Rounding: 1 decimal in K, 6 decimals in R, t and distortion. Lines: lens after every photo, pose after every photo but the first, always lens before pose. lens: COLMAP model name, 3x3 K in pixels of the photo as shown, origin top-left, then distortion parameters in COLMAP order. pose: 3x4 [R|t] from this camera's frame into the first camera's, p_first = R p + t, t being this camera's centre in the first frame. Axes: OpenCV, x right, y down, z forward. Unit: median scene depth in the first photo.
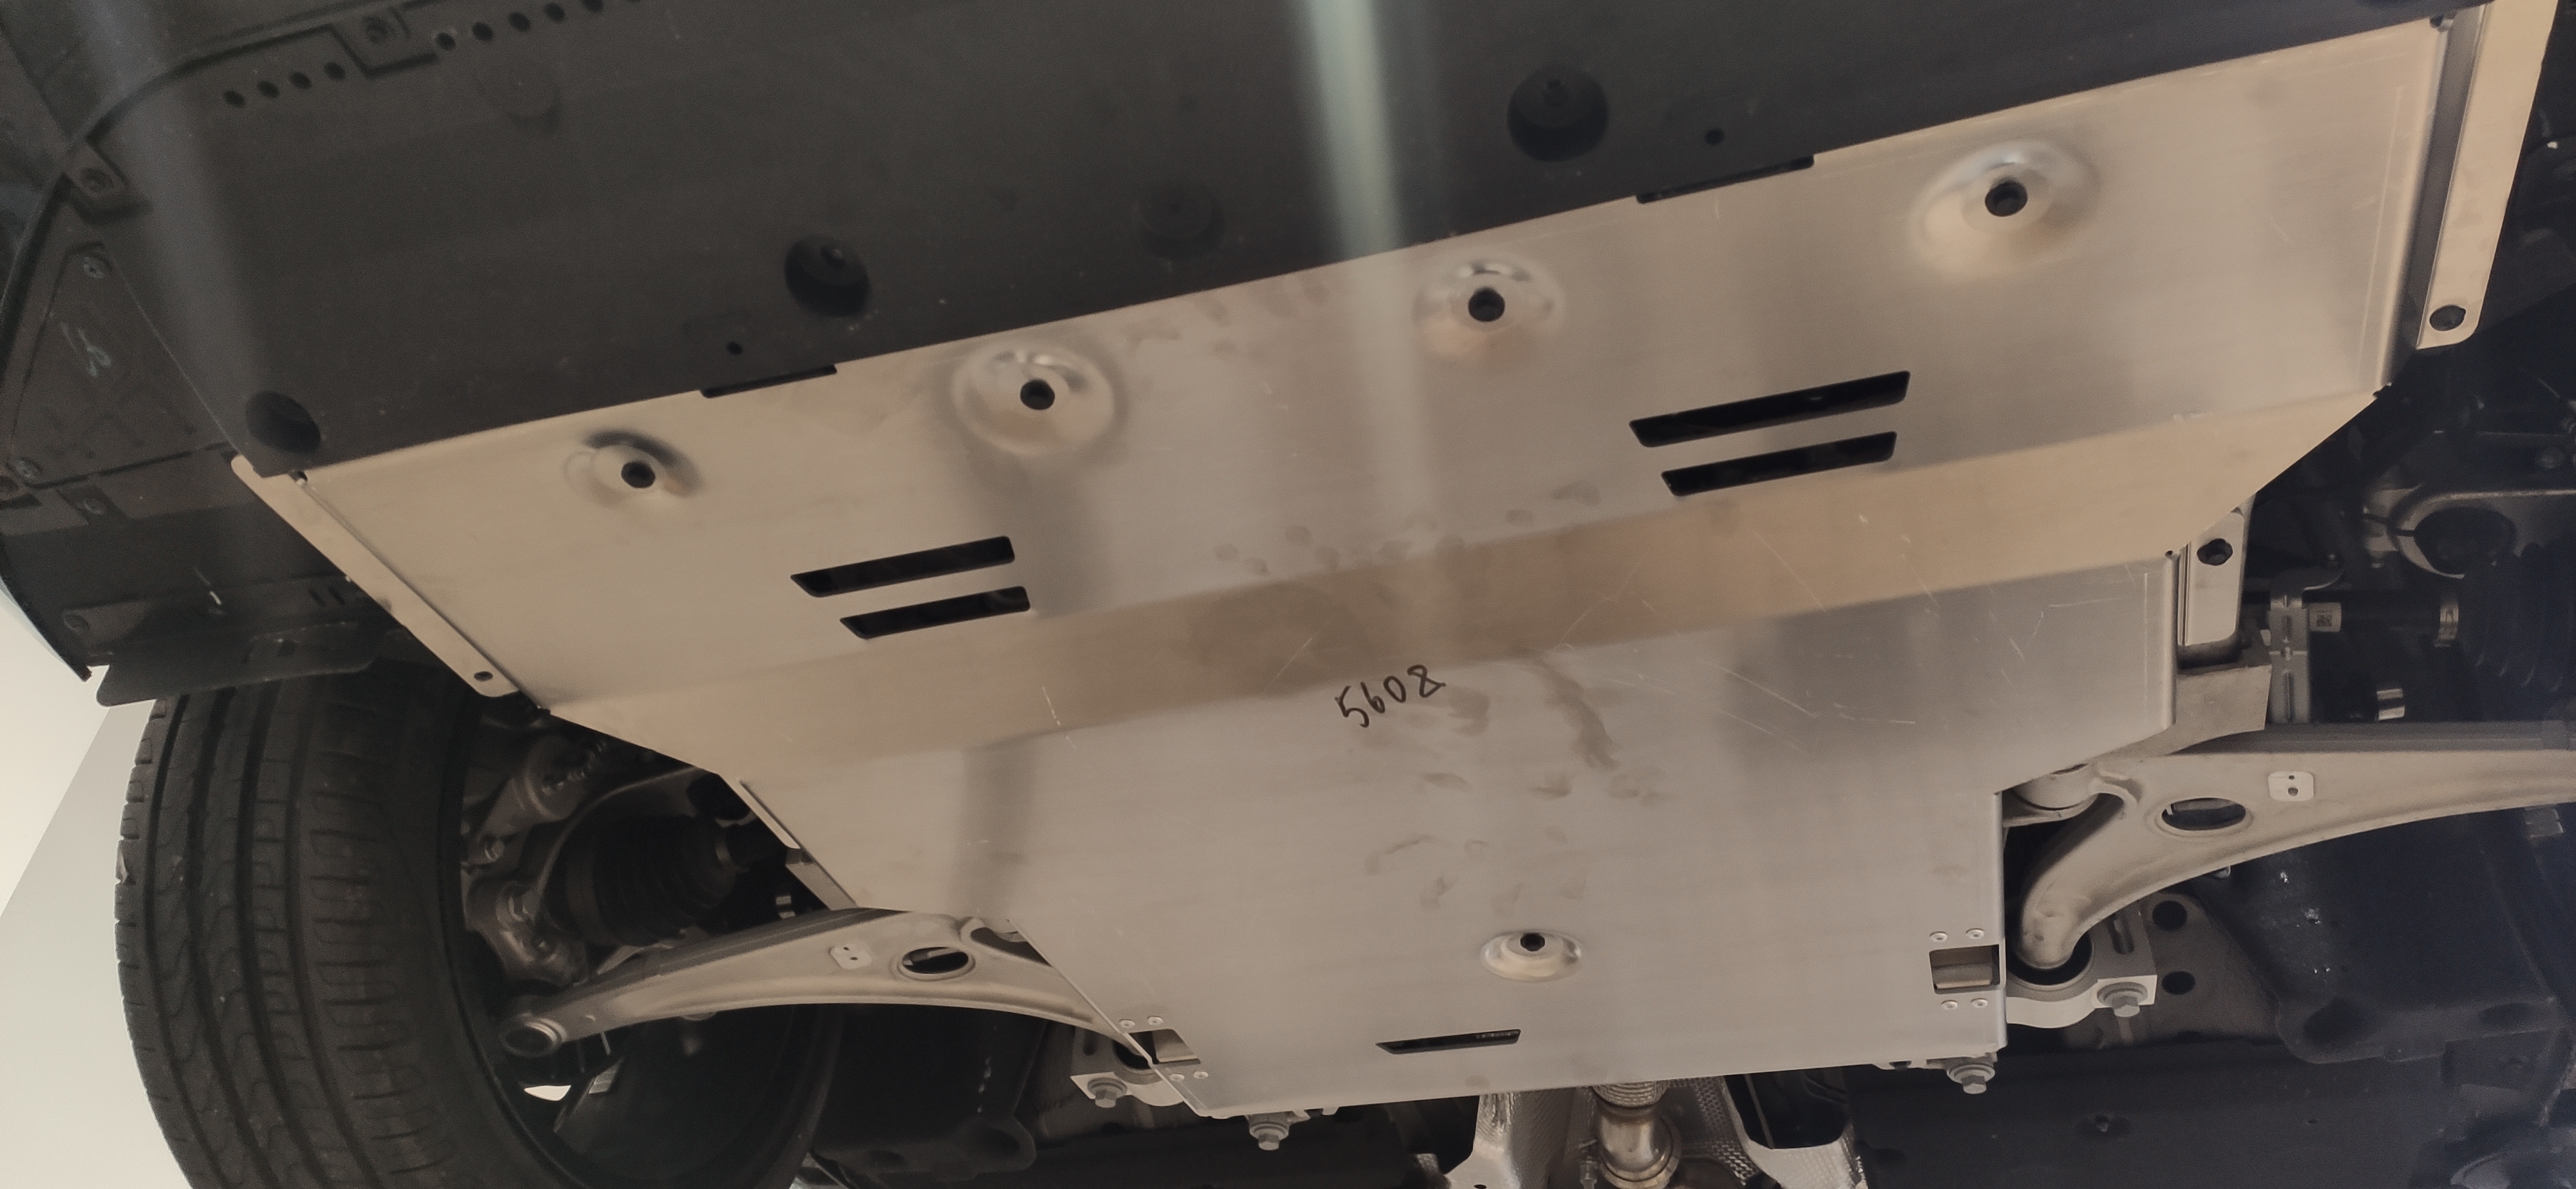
lens RADIAL K [[2038.0, 0, 1280.6], [0, 2038.0, 596.3], [0, 0, 1]] dist [0.109499, -0.219255]
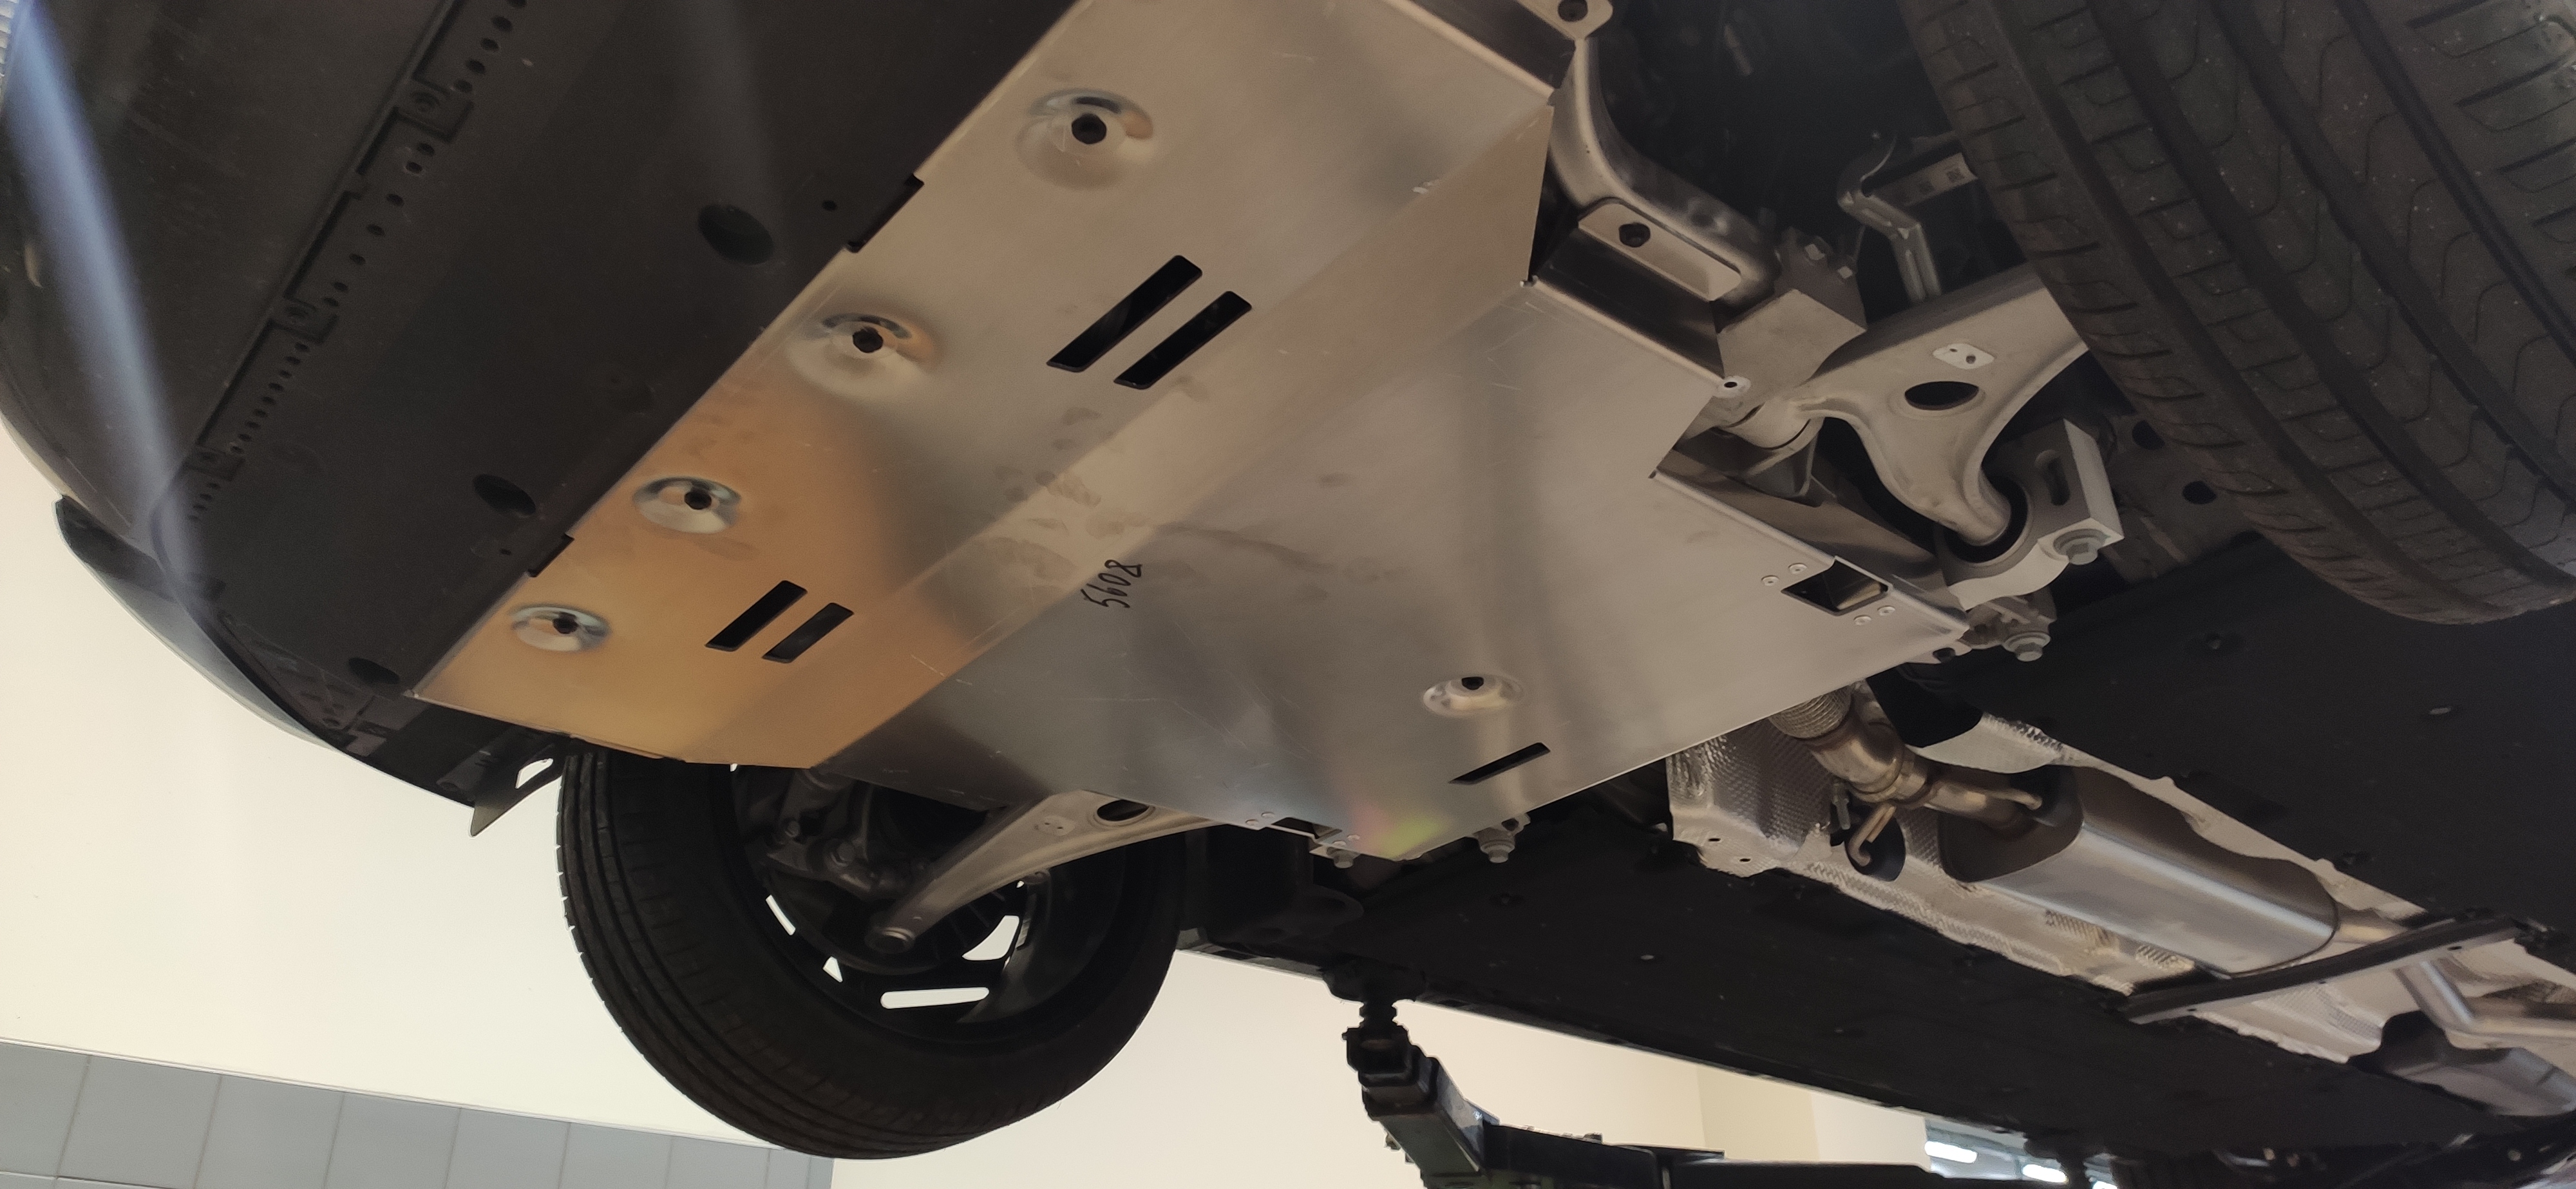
lens RADIAL K [[2038.0, 0, 1280.6], [0, 2038.0, 596.3], [0, 0, 1]] dist [0.109499, -0.219255]
pose [[0.821588, -0.297622, -0.486225, 0.566454], [0.379789, 0.921822, 0.077487, -0.000744], [0.425151, -0.248326, 0.870391, -0.003121]]
